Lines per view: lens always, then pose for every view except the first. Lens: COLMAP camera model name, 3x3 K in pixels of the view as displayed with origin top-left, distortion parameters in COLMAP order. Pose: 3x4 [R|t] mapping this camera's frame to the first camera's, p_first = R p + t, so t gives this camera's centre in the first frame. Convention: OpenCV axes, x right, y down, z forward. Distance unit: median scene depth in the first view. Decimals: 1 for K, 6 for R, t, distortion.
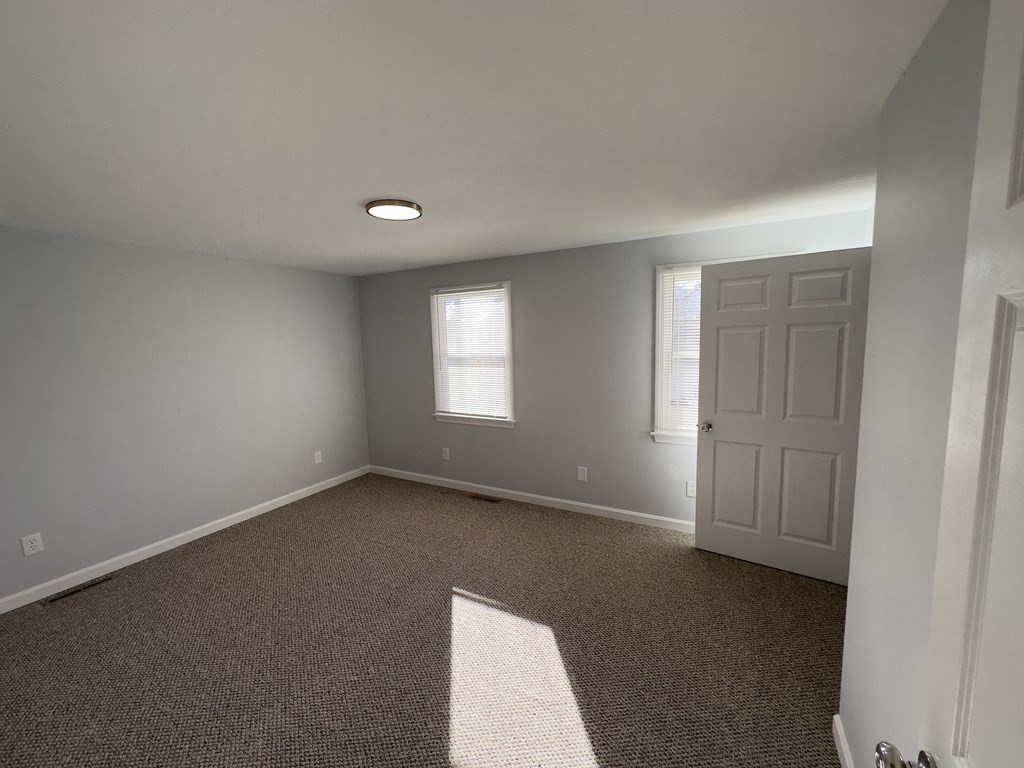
lens RADIAL K [[408.4, 0, 513.4], [0, 408.4, 383.1], [0, 0, 1]] dist [-0.003395, 0.000349]
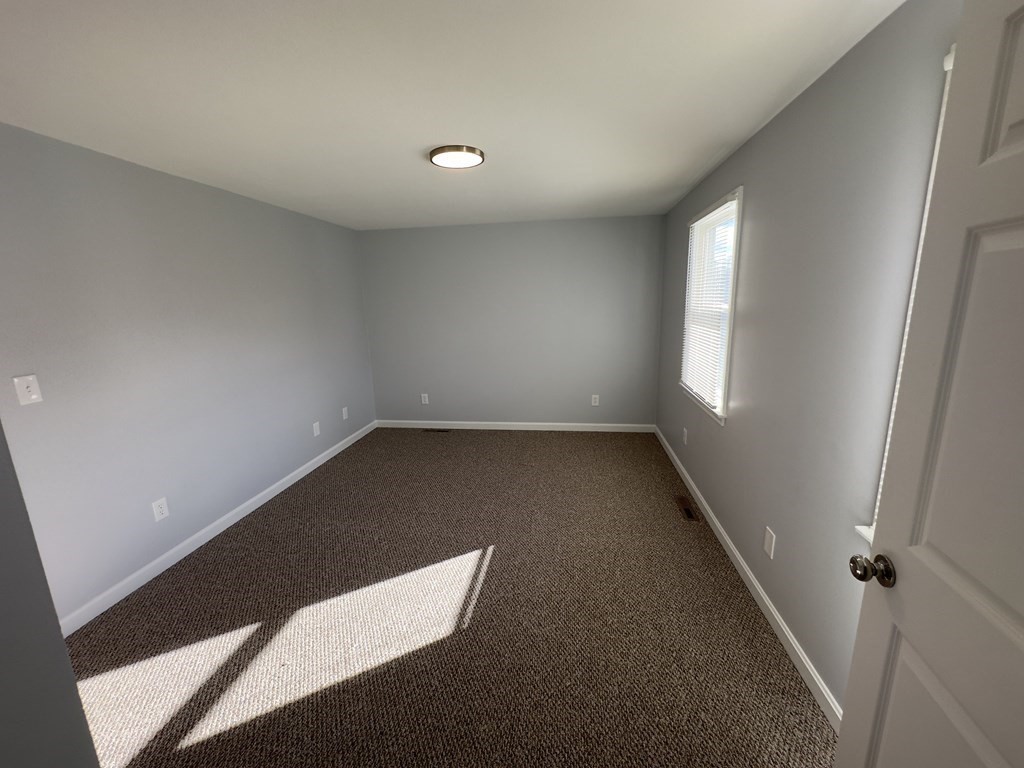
lens RADIAL K [[408.4, 0, 513.4], [0, 408.4, 383.1], [0, 0, 1]] dist [-0.003395, 0.000349]
pose [[0.346023, 0.205986, -0.915335, 0.572844], [-0.086665, 0.978448, 0.187426, -0.060119], [0.934215, 0.014474, 0.356418, 0.569591]]
